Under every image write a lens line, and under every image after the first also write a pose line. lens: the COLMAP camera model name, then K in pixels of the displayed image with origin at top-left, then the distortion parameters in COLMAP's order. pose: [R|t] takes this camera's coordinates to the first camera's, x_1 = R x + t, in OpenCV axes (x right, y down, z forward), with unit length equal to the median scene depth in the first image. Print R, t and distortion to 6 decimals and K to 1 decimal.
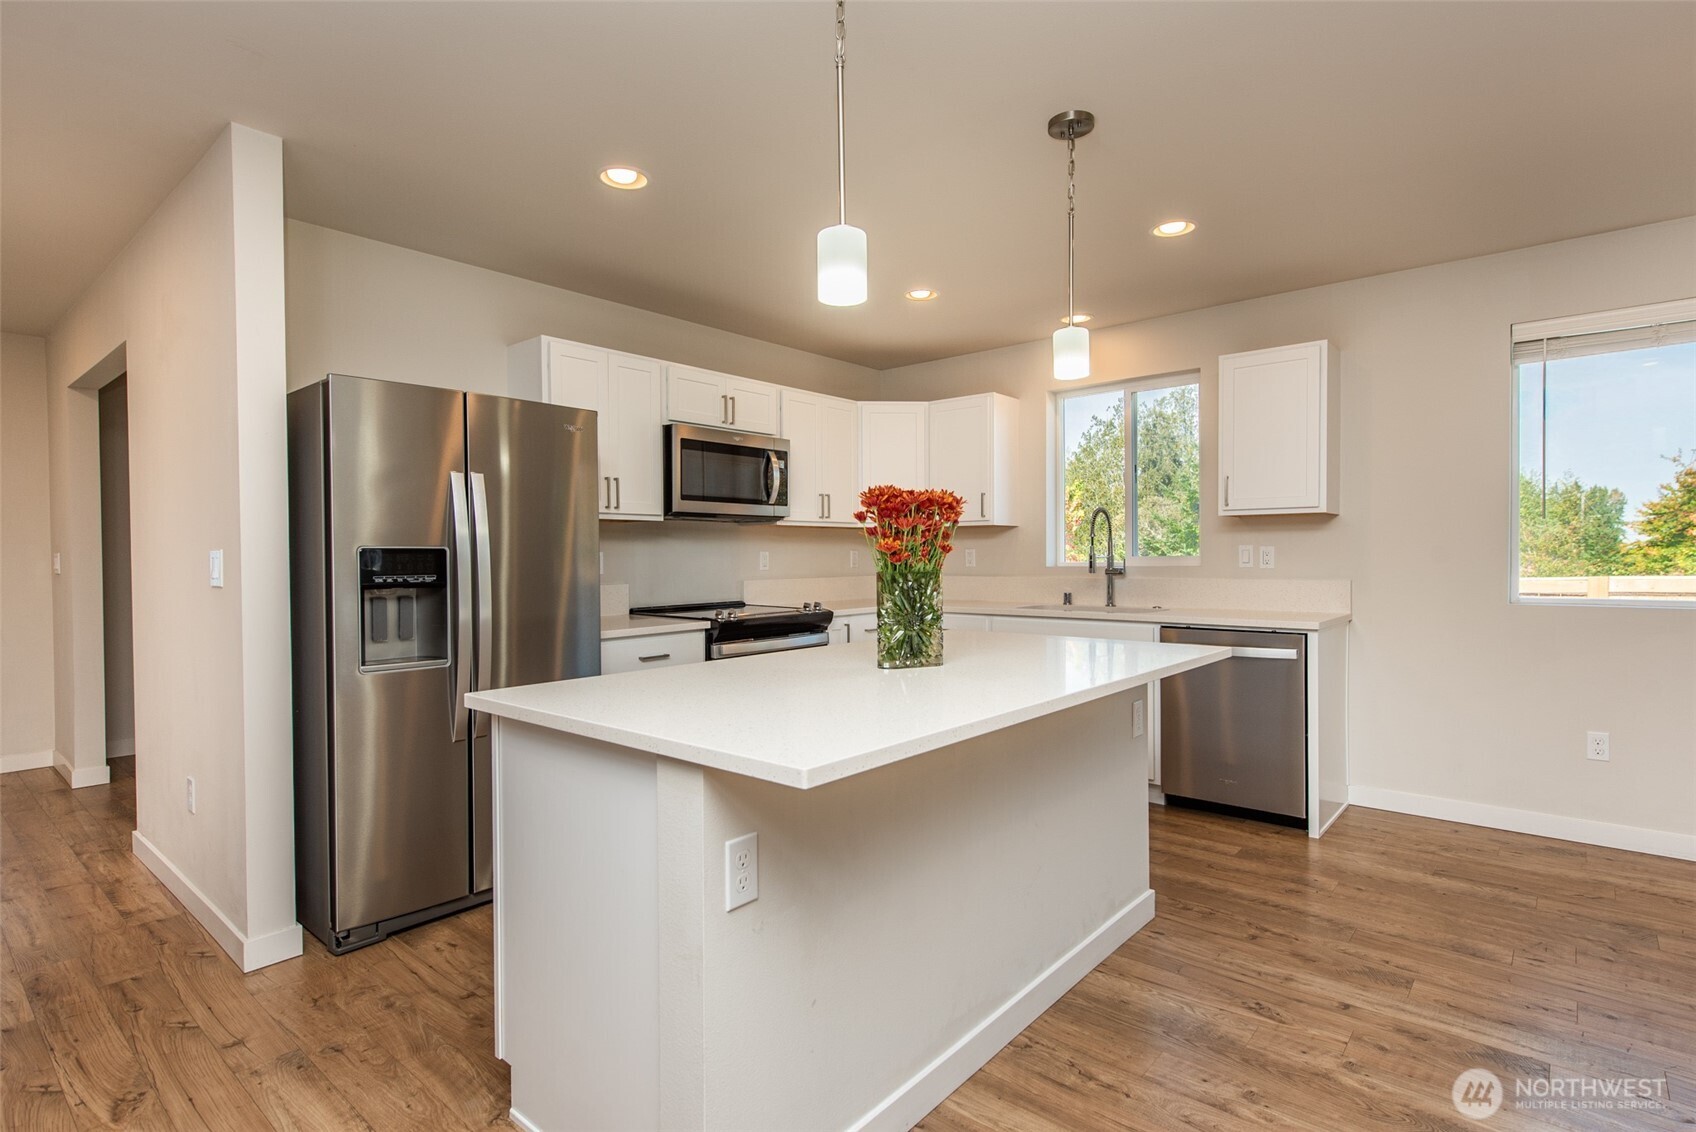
lens RADIAL K [[853.4, 0, 848.0], [0, 853.4, 566.0], [0, 0, 1]] dist [0.010076, -0.000639]
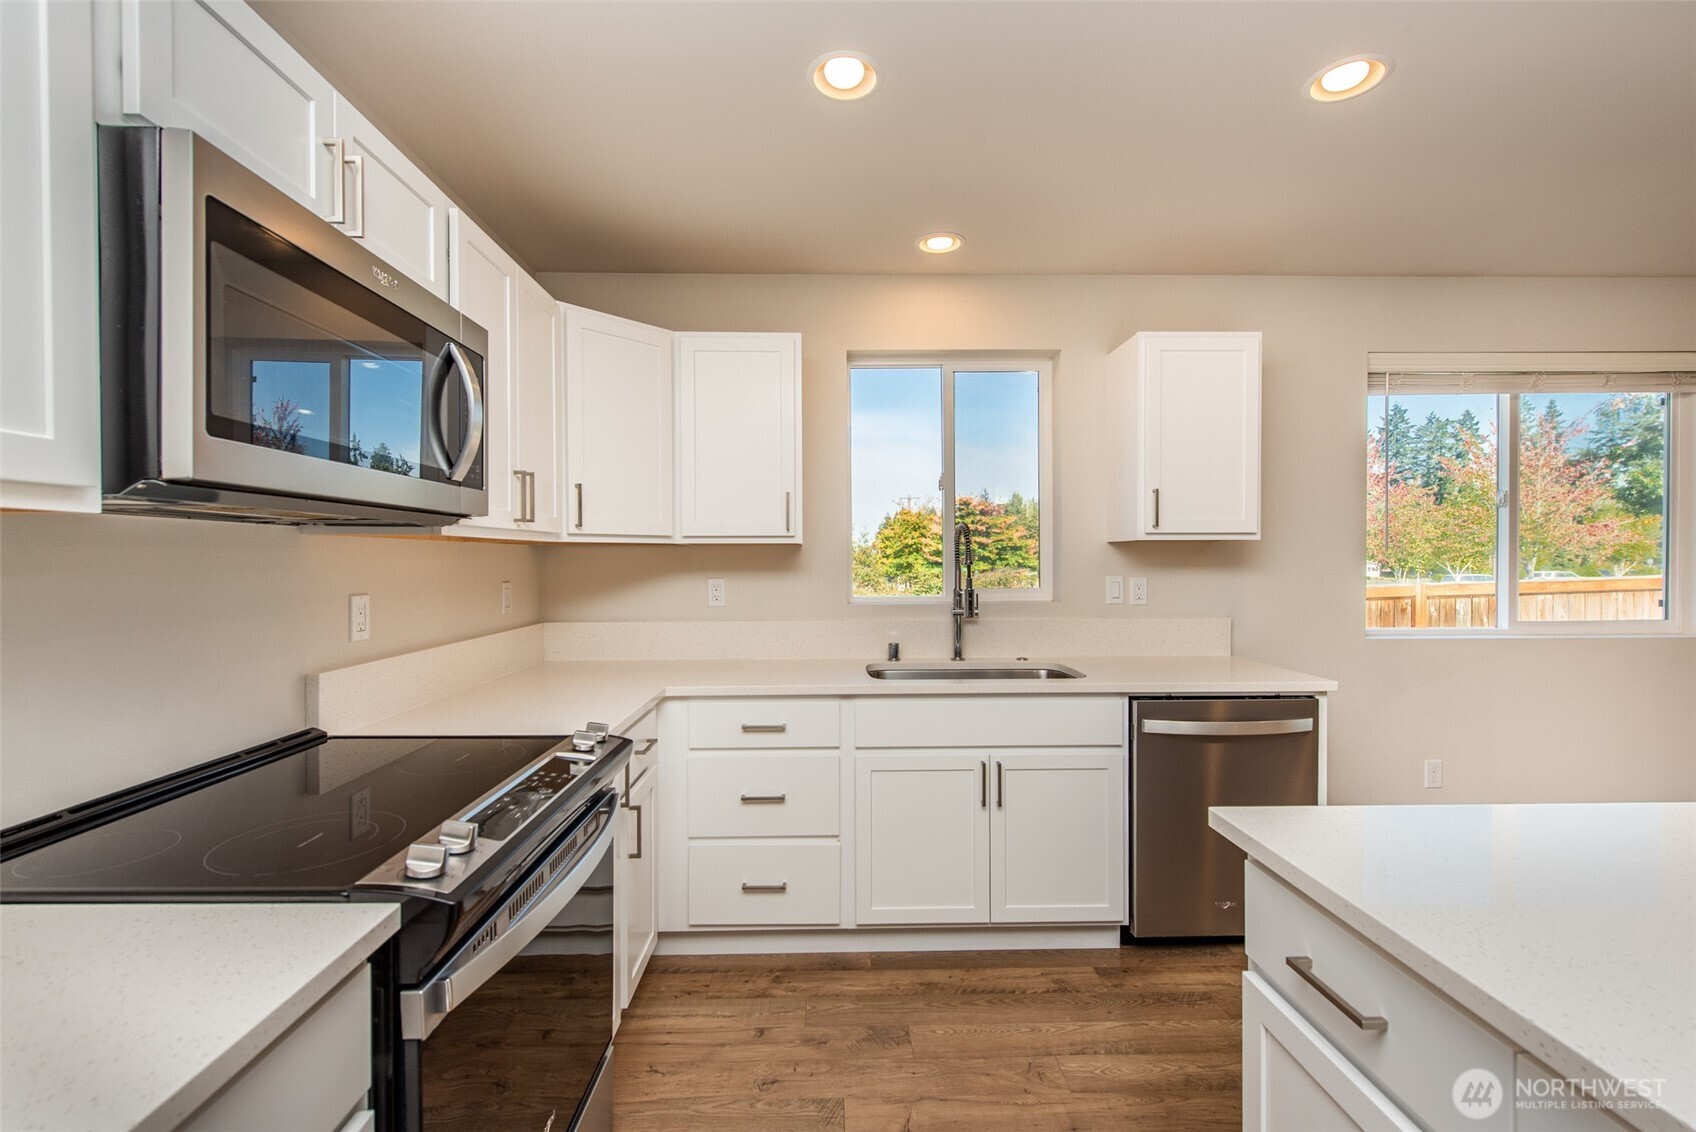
lens RADIAL K [[729.4, 0, 848.0], [0, 729.4, 566.0], [0, 0, 1]] dist [0.013419, -0.000446]
pose [[0.742211, -0.001018, 0.670166, -0.336020], [0.004147, 0.999987, -0.003074, -0.060293], [-0.670154, 0.005061, 0.742205, 1.169728]]
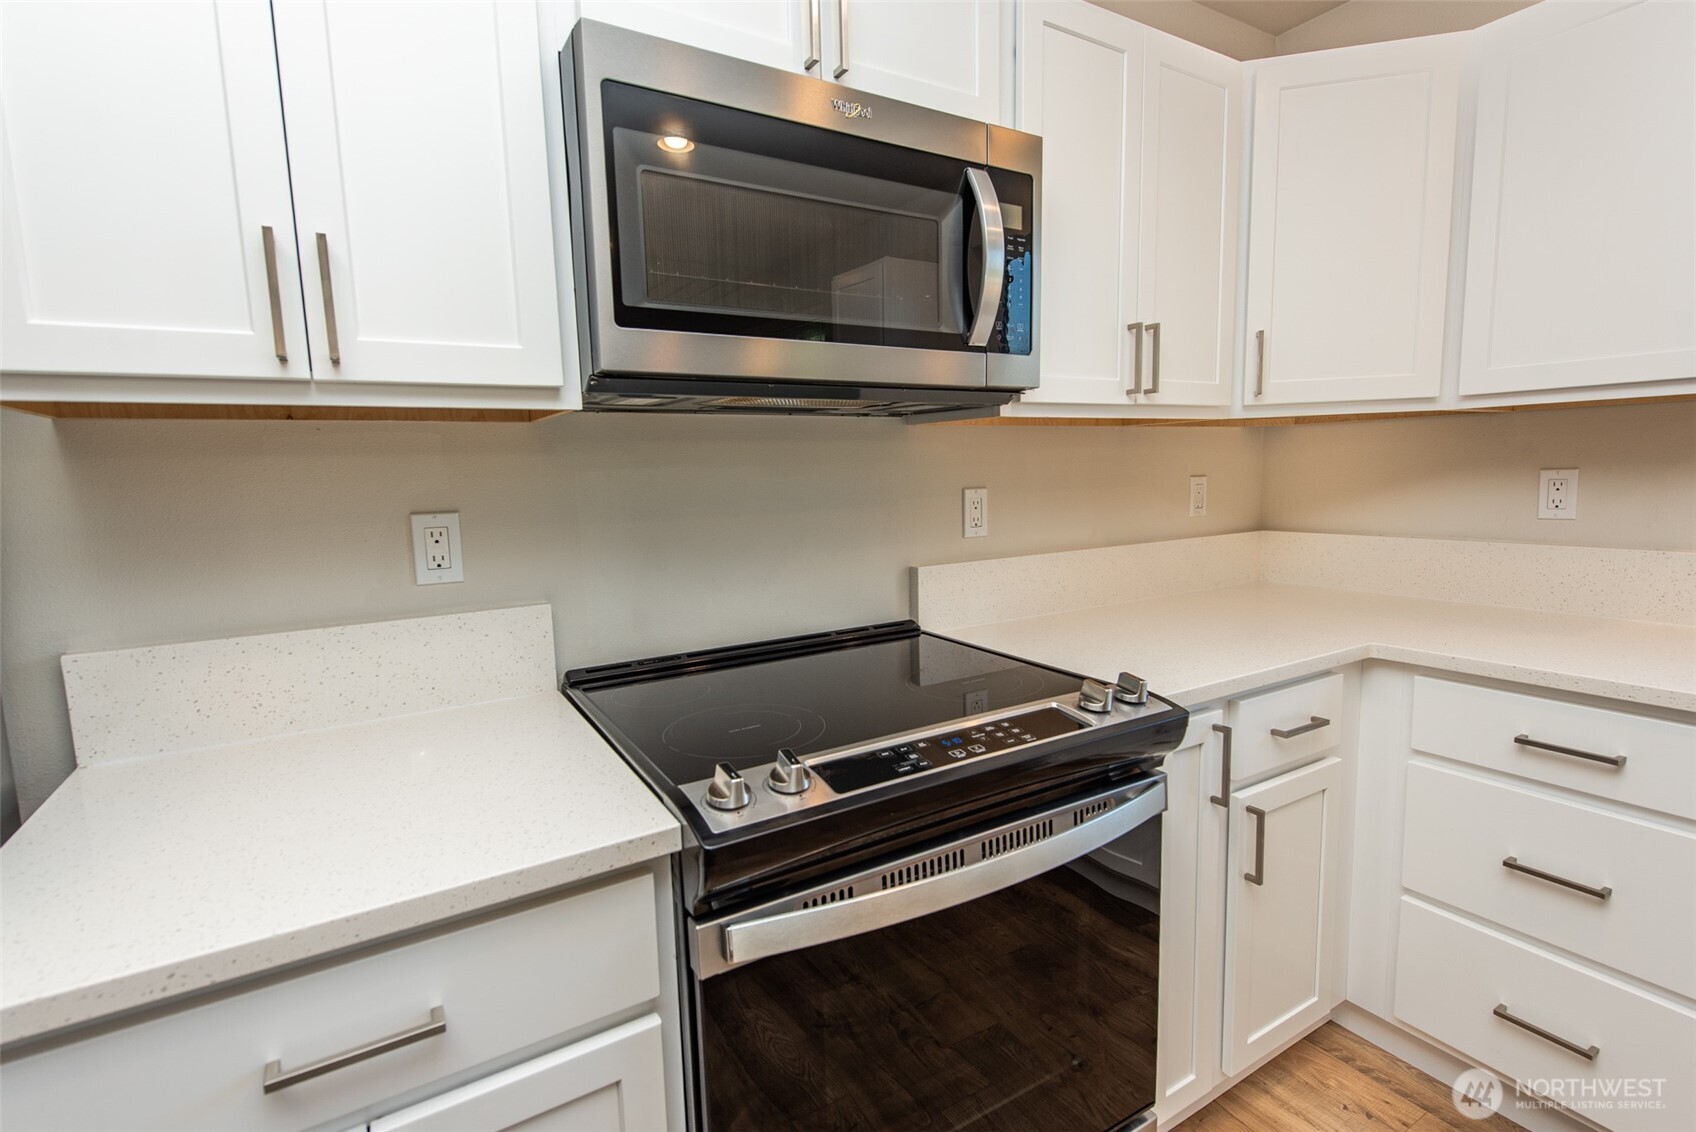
lens RADIAL K [[806.0, 0, 848.0], [0, 806.0, 566.0], [0, 0, 1]] dist [0.009737, -0.001045]
pose [[0.949244, 0.020767, -0.313856, -0.074572], [0.015160, 0.993638, 0.111599, -0.048934], [0.314176, -0.110692, 0.942889, 1.285596]]
